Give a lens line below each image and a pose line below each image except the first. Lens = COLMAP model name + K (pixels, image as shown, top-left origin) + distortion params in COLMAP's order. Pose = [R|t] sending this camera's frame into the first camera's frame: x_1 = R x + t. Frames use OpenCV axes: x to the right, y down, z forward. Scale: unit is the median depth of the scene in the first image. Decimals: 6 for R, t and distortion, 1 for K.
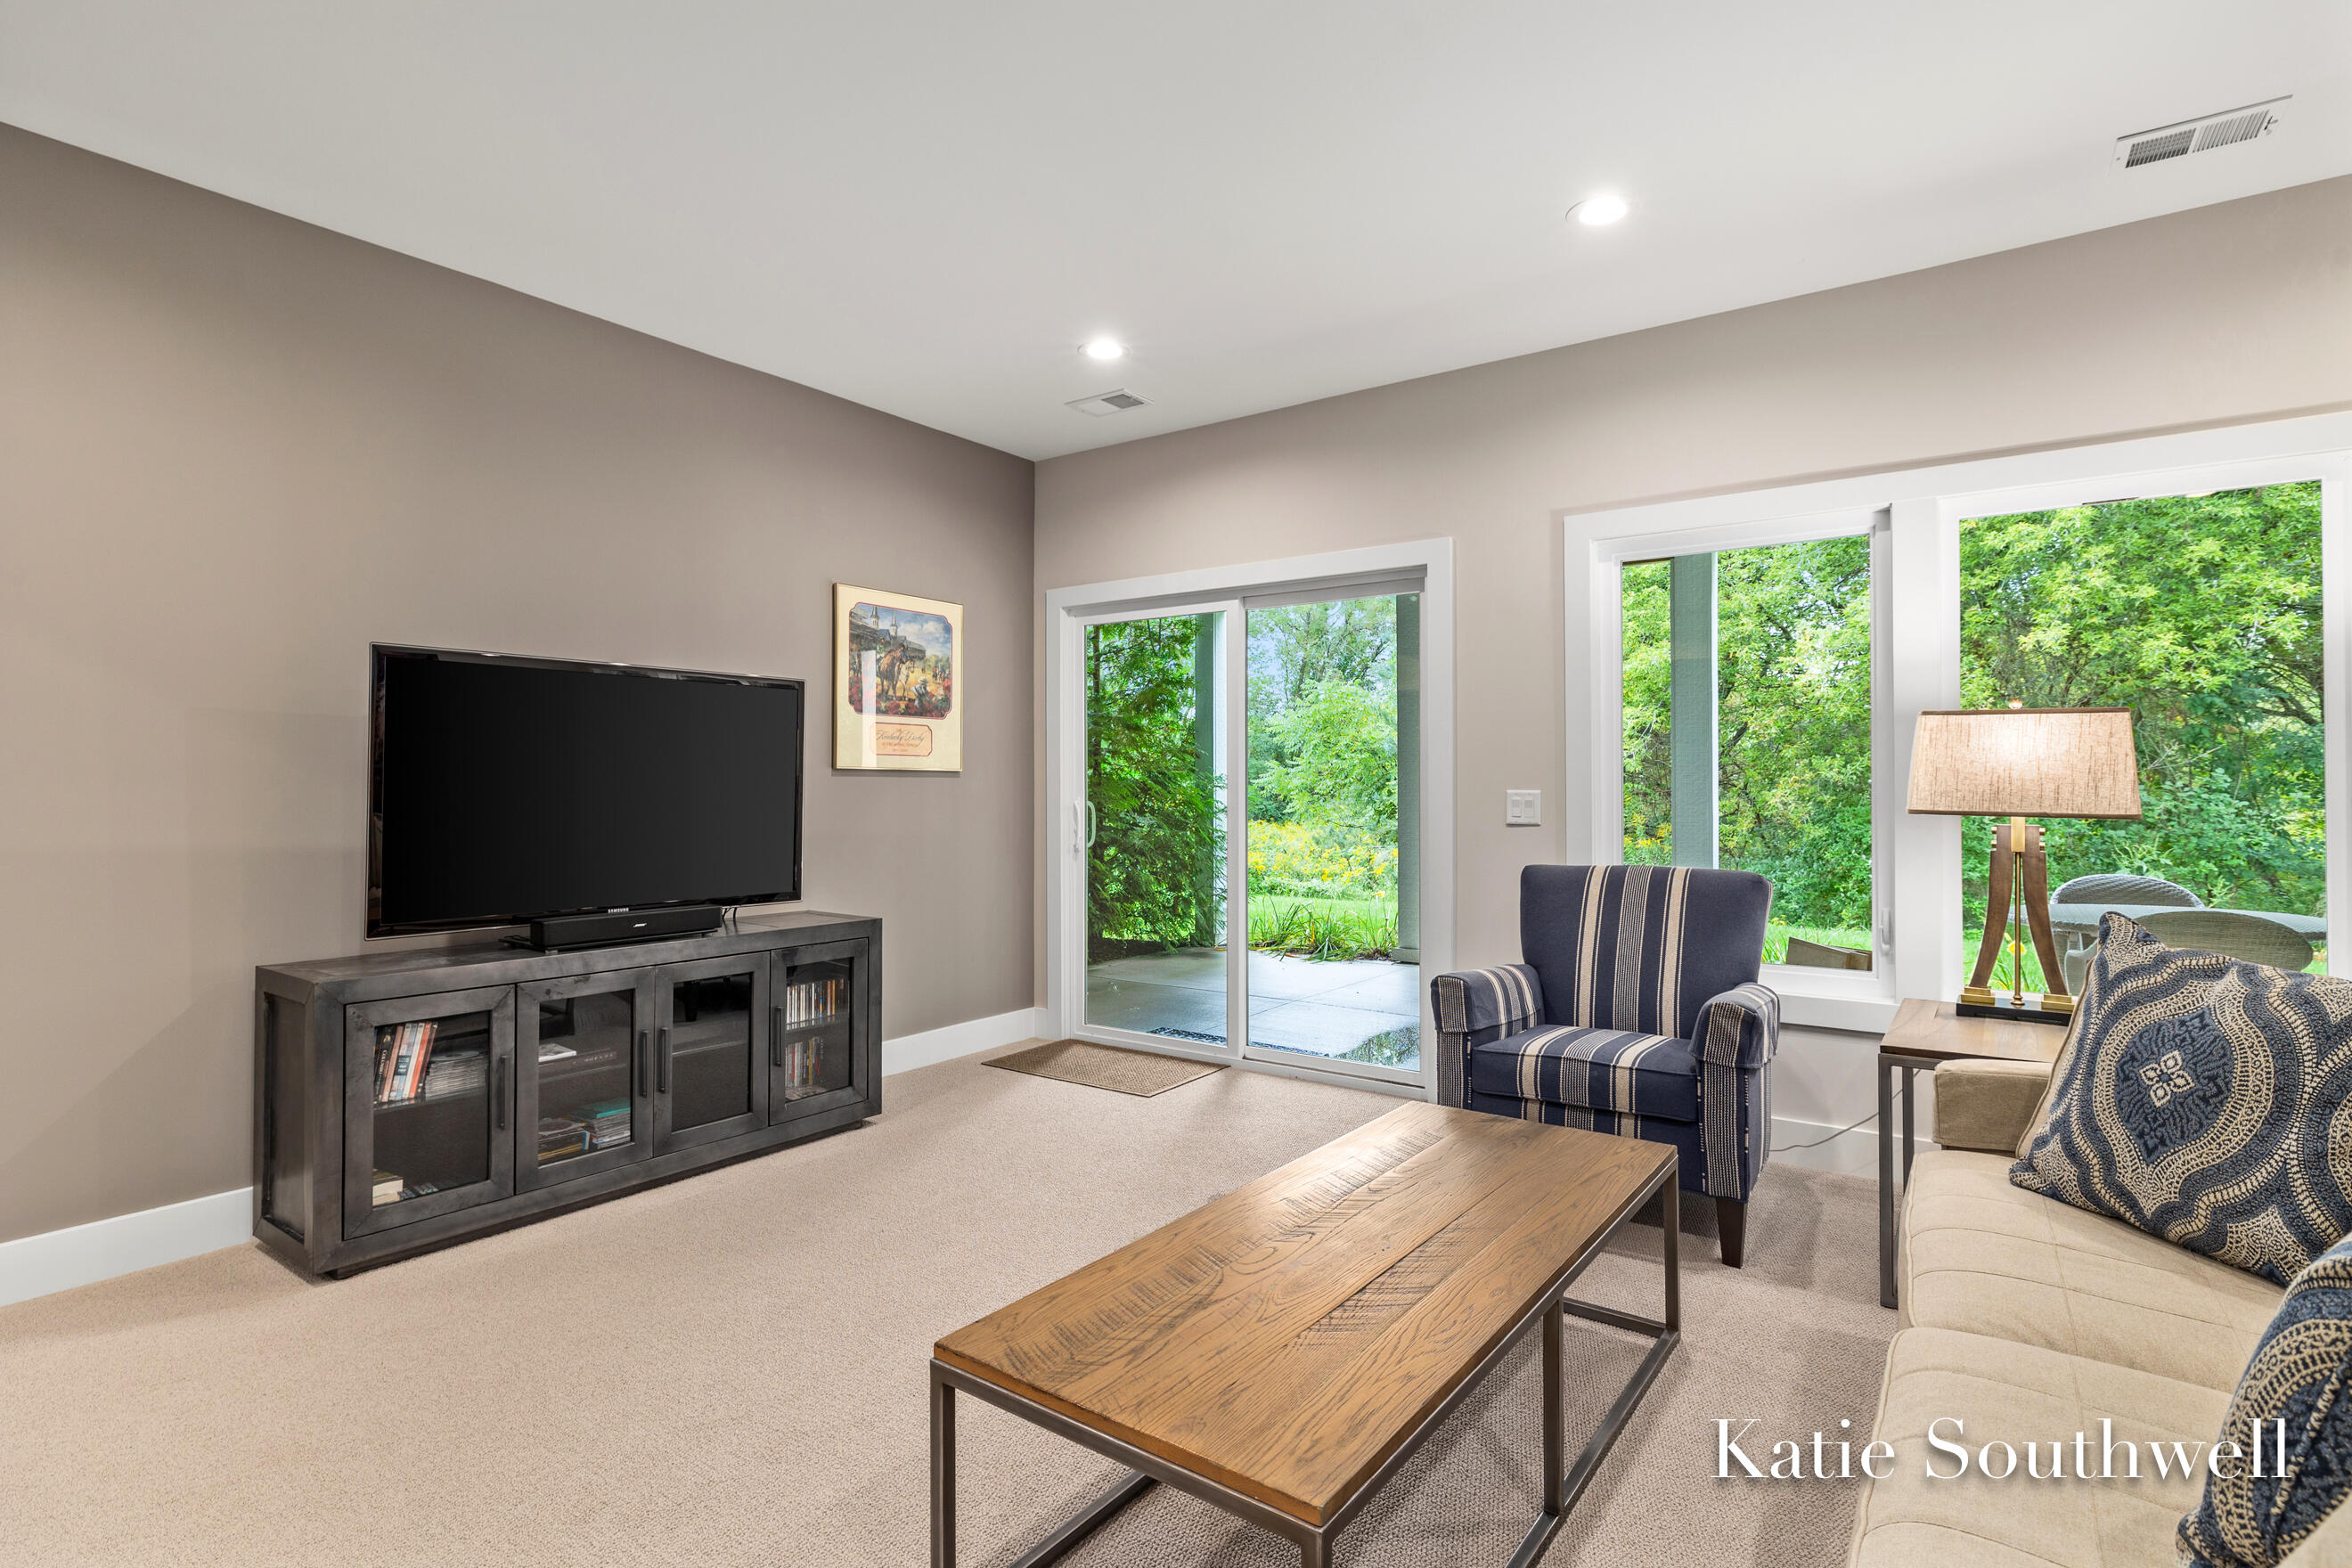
lens RADIAL K [[1152.8, 0, 1175.4], [0, 1152.8, 783.2], [0, 0, 1]] dist [0.000323, 0.000541]
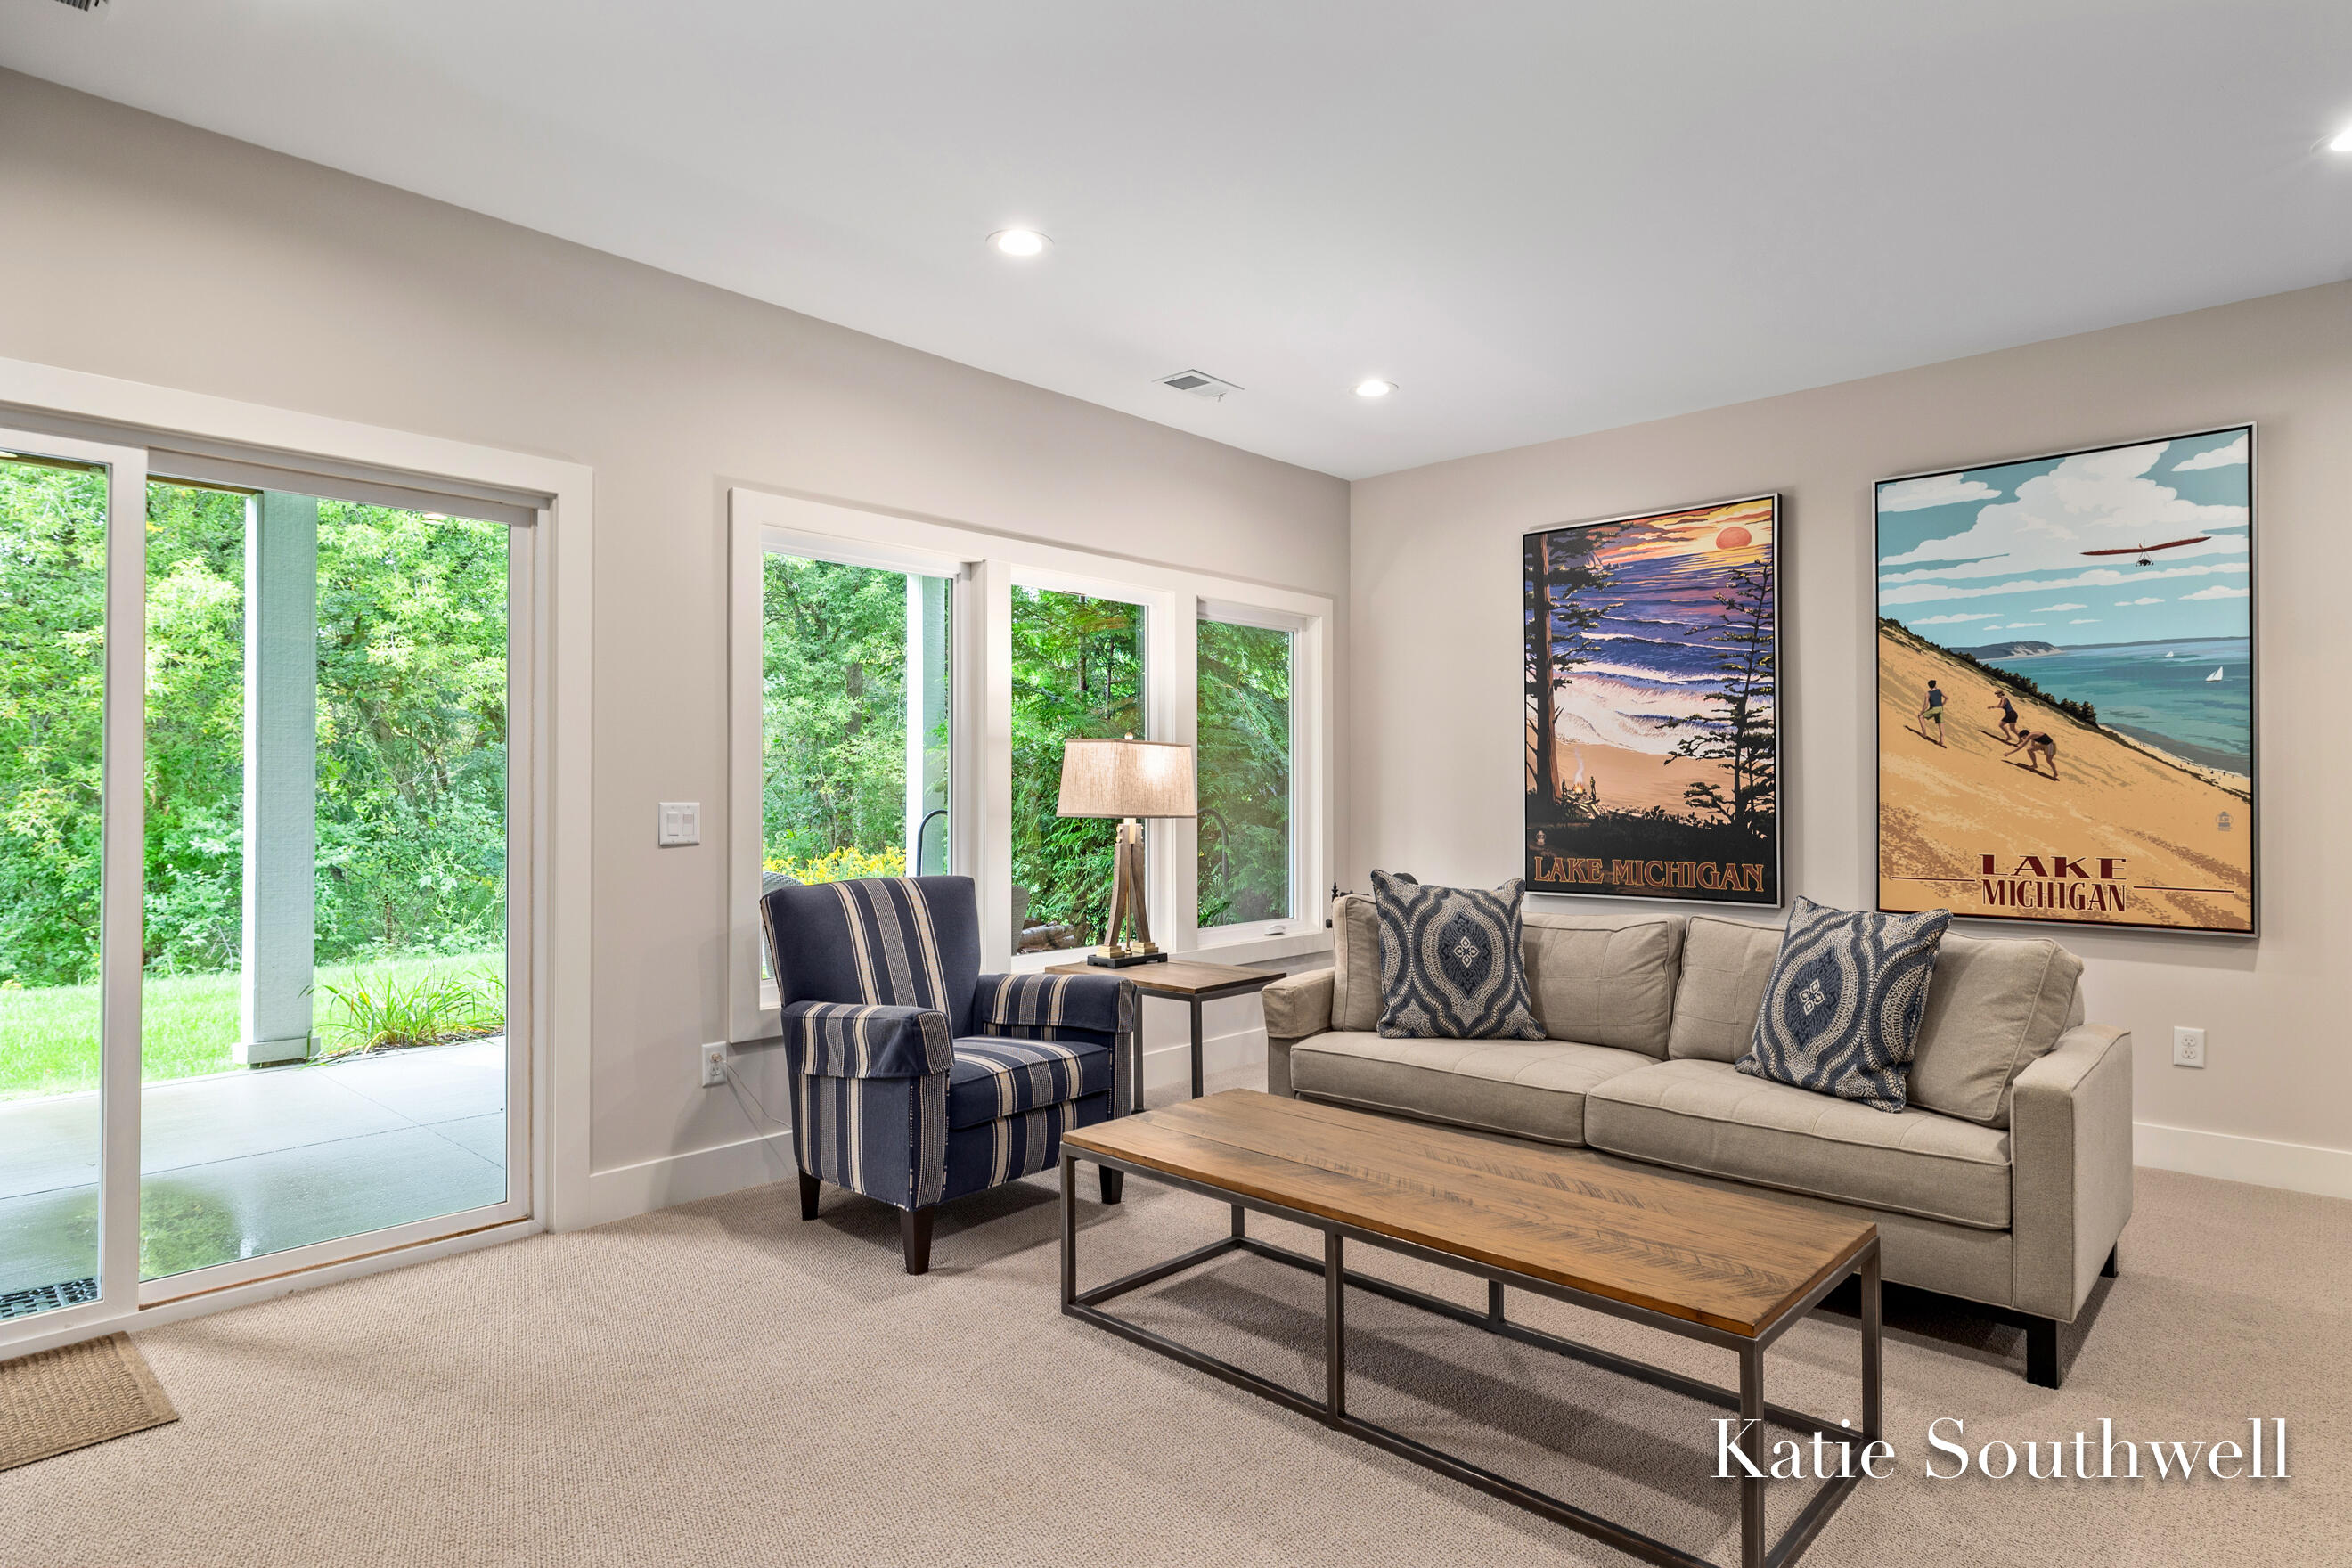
lens RADIAL K [[1272.3, 0, 1176.0], [0, 1272.3, 784.0], [0, 0, 1]] dist [-0.016080, 0.000713]
pose [[0.125646, 0.011017, 0.992014, -1.157804], [0.000712, 0.999937, -0.011195, 0.006961], [-0.992075, 0.002113, 0.125630, 1.124539]]
